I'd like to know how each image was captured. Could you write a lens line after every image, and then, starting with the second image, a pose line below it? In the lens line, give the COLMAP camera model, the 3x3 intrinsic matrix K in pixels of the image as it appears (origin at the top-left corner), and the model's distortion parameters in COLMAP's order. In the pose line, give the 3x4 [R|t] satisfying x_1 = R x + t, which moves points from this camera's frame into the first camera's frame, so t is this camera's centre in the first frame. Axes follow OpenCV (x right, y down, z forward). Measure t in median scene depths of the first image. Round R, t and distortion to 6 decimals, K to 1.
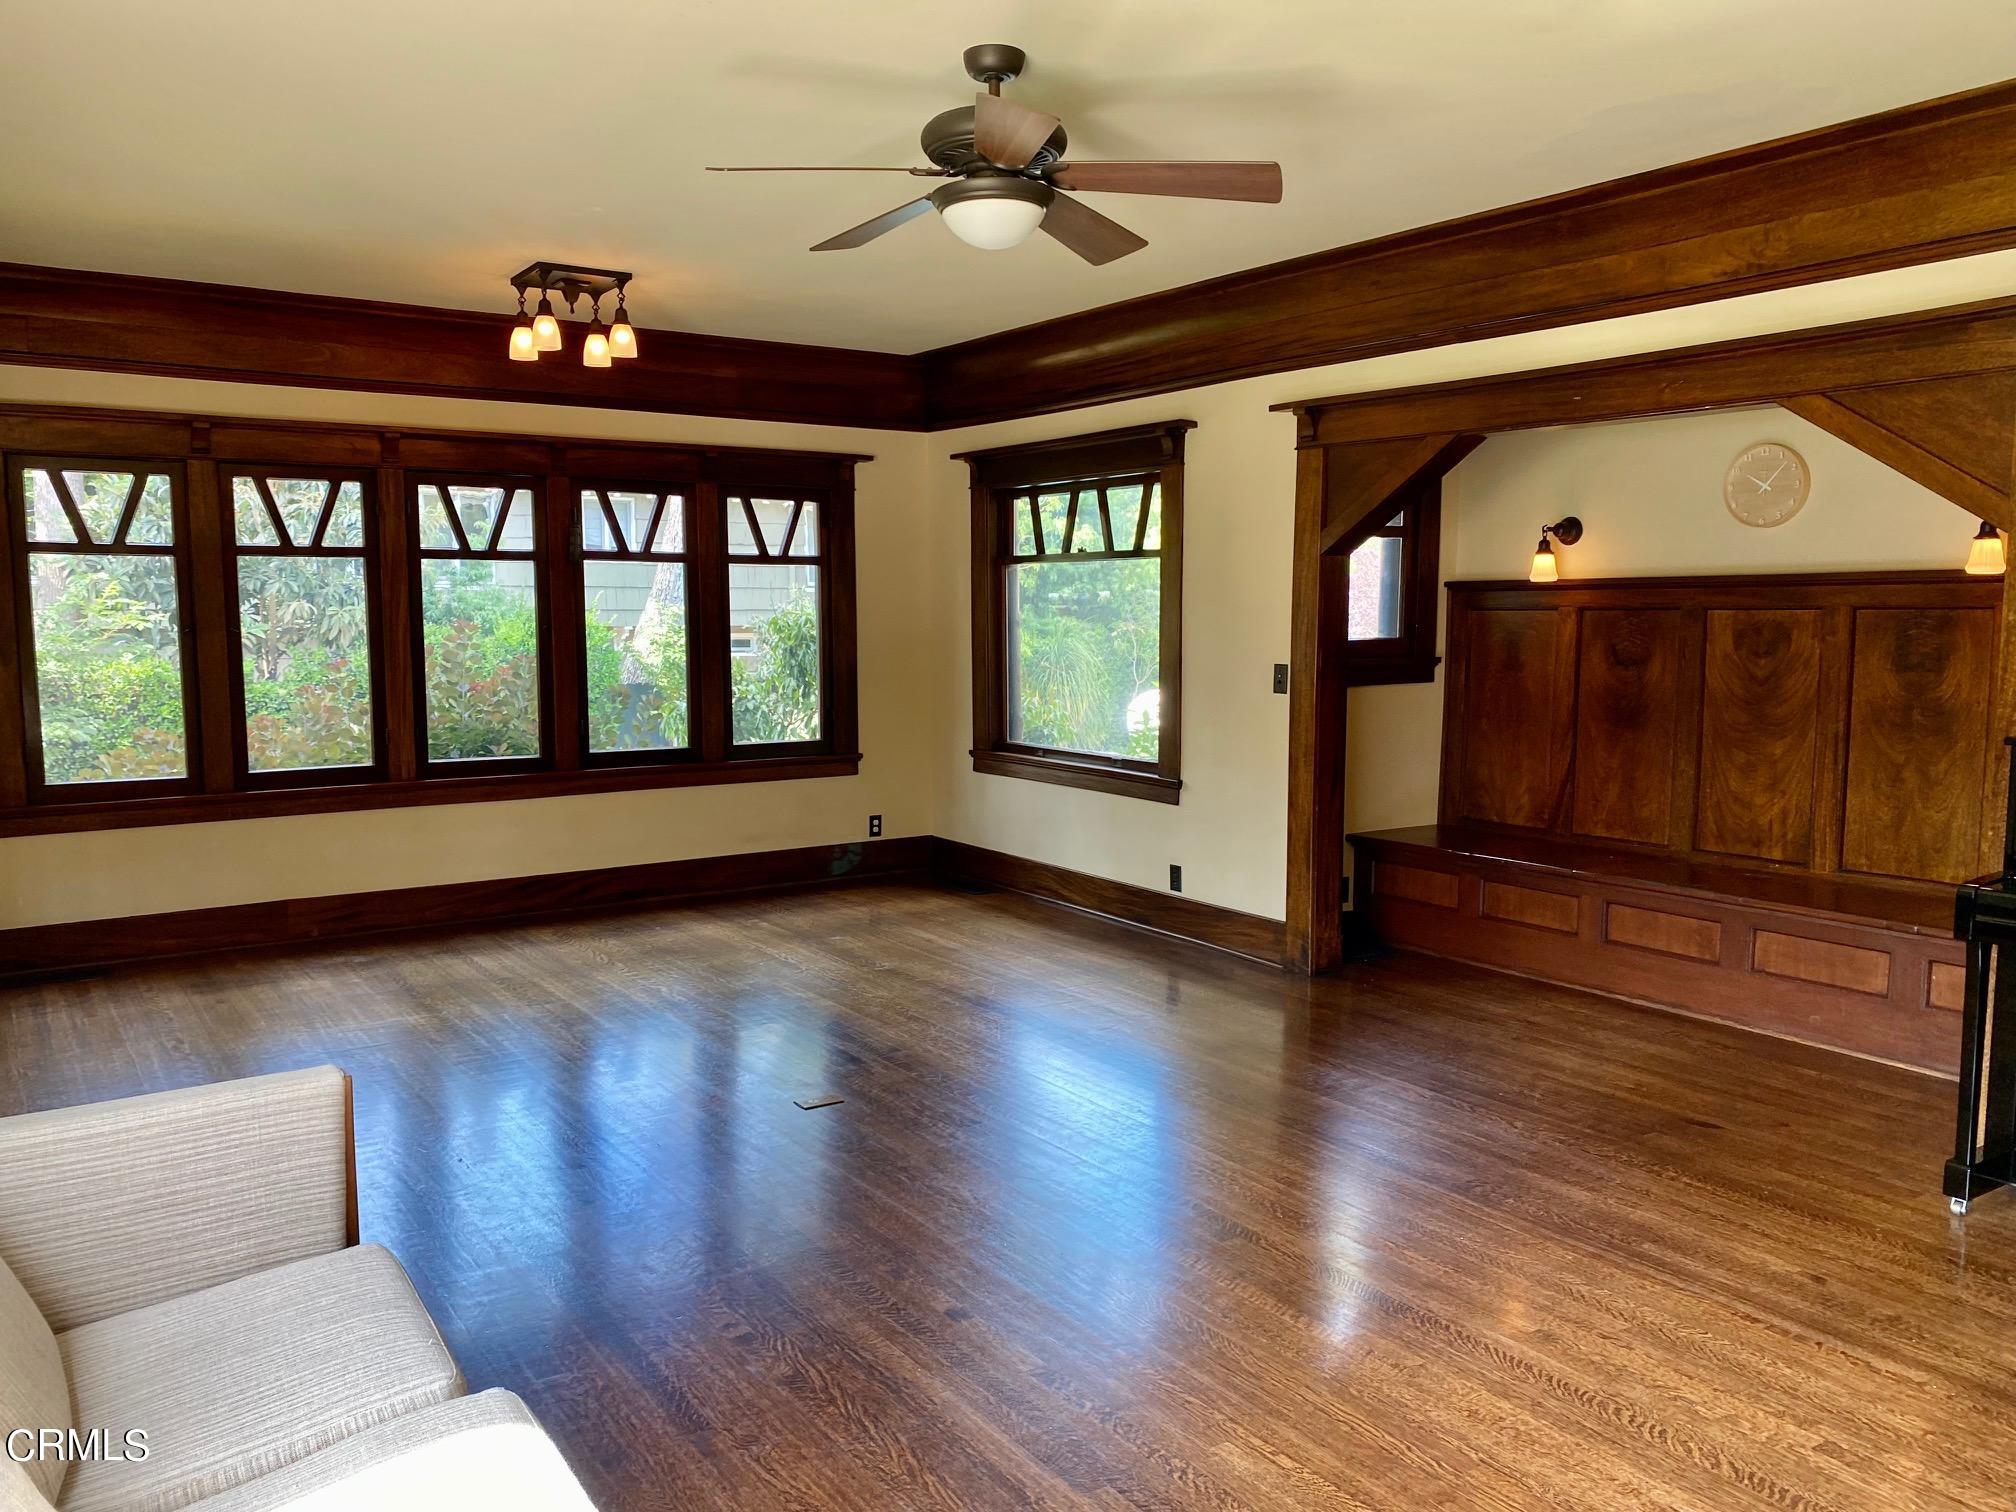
lens RADIAL K [[1510.3, 0, 990.0], [0, 1510.3, 765.0], [0, 0, 1]] dist [-0.003698, -0.015837]
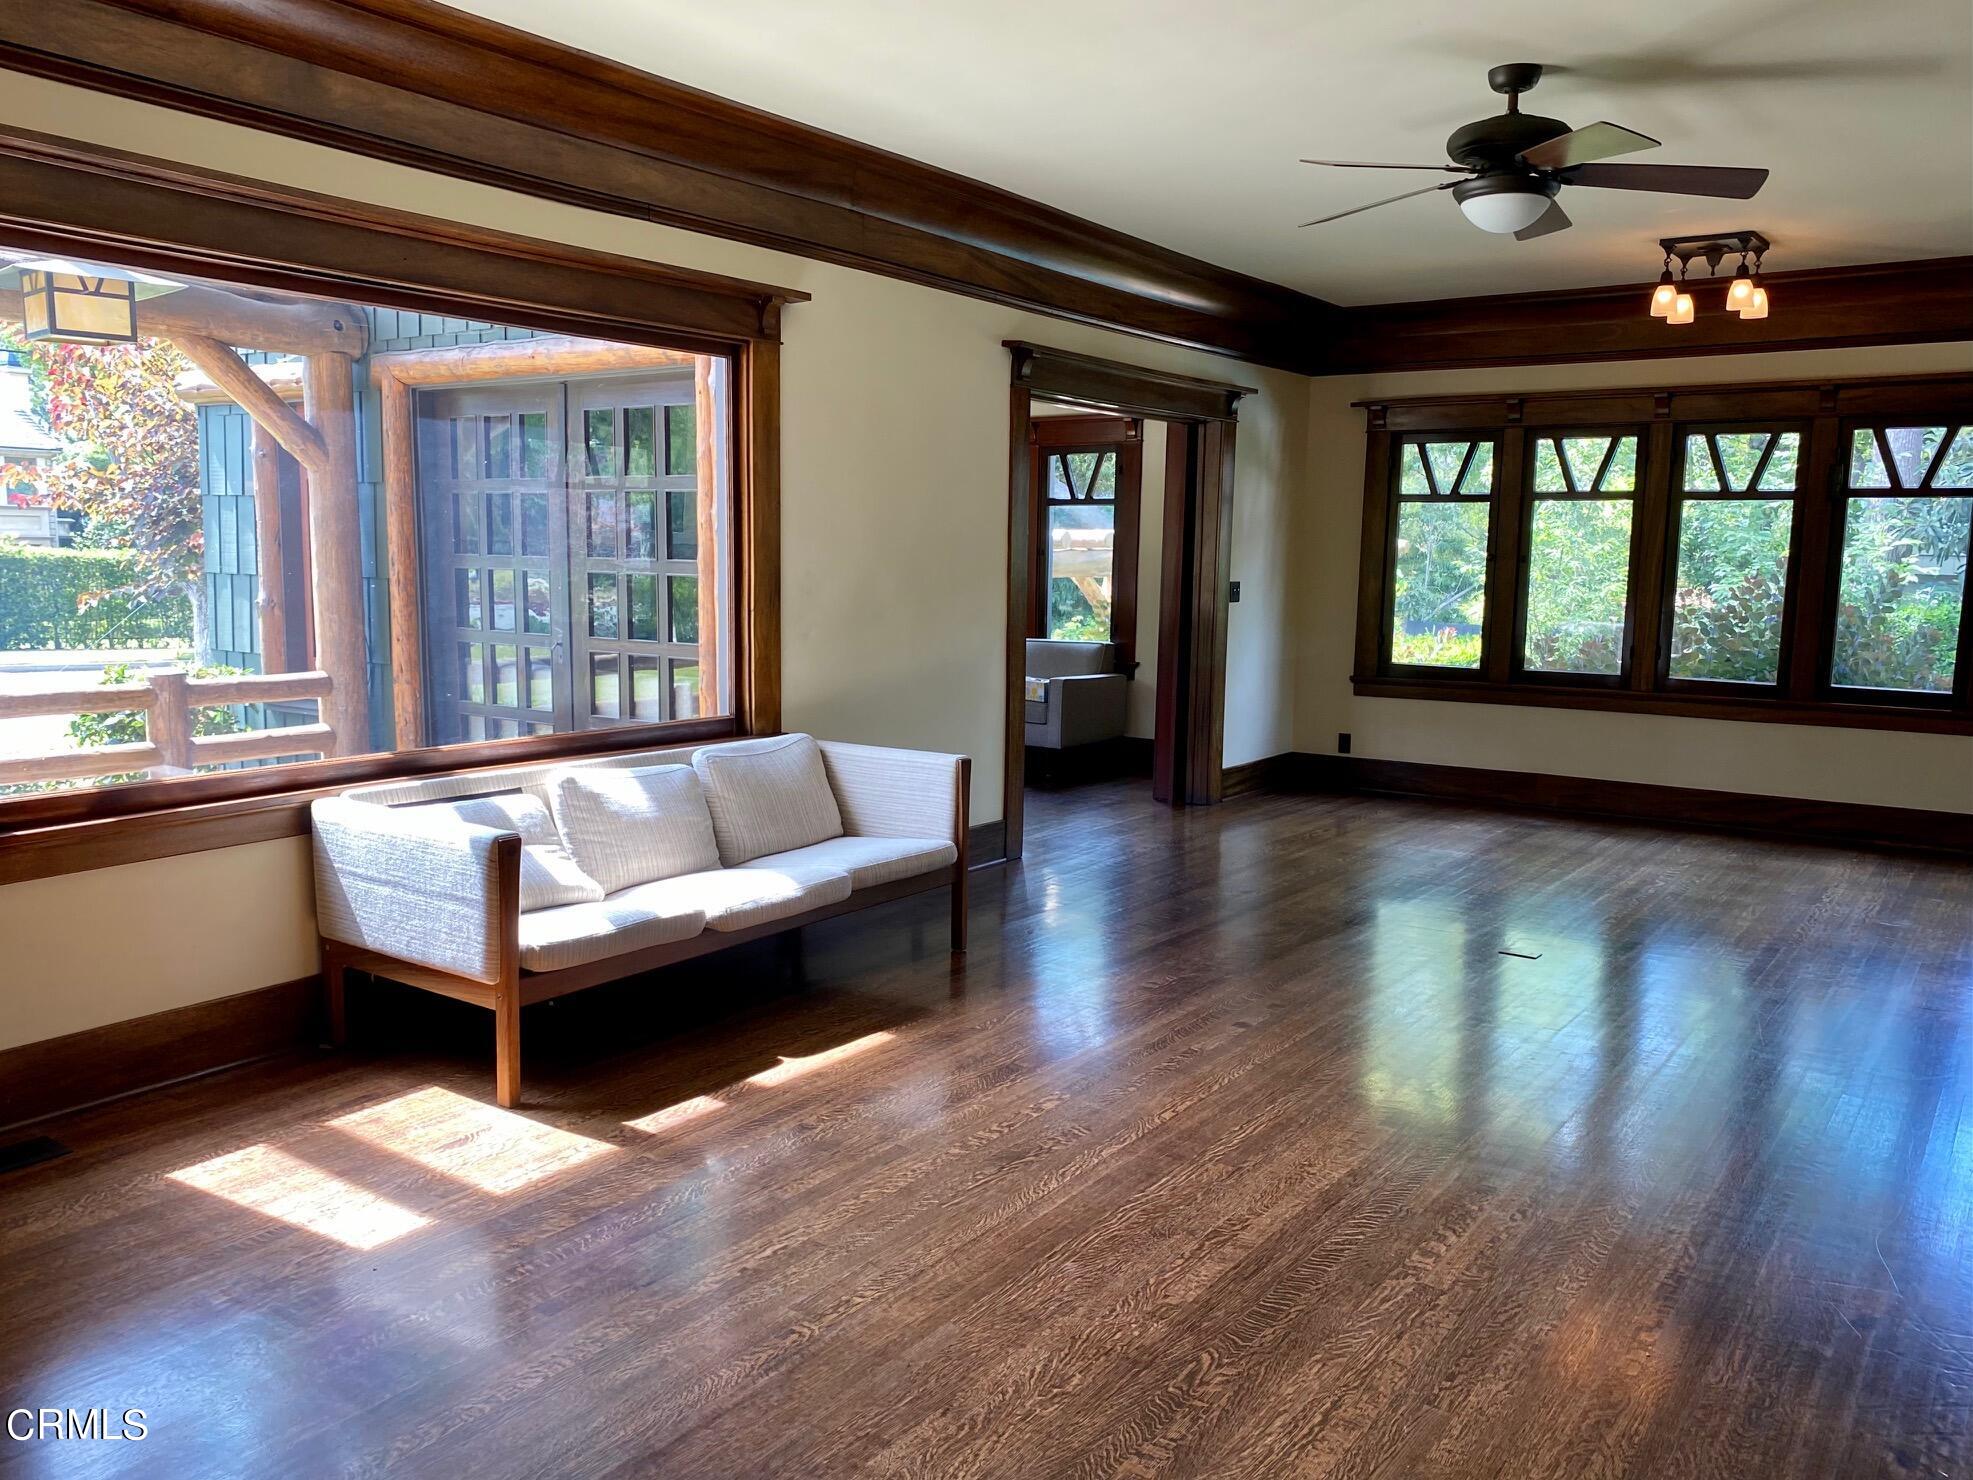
lens RADIAL K [[1478.1, 0, 968.9], [0, 1478.1, 748.8], [0, 0, 1]] dist [-0.003698, -0.015837]
pose [[0.361629, 0.129518, -0.923282, 0.539240], [-0.104675, 0.989683, 0.097834, -0.002736], [0.926427, 0.061265, 0.371455, 0.104419]]
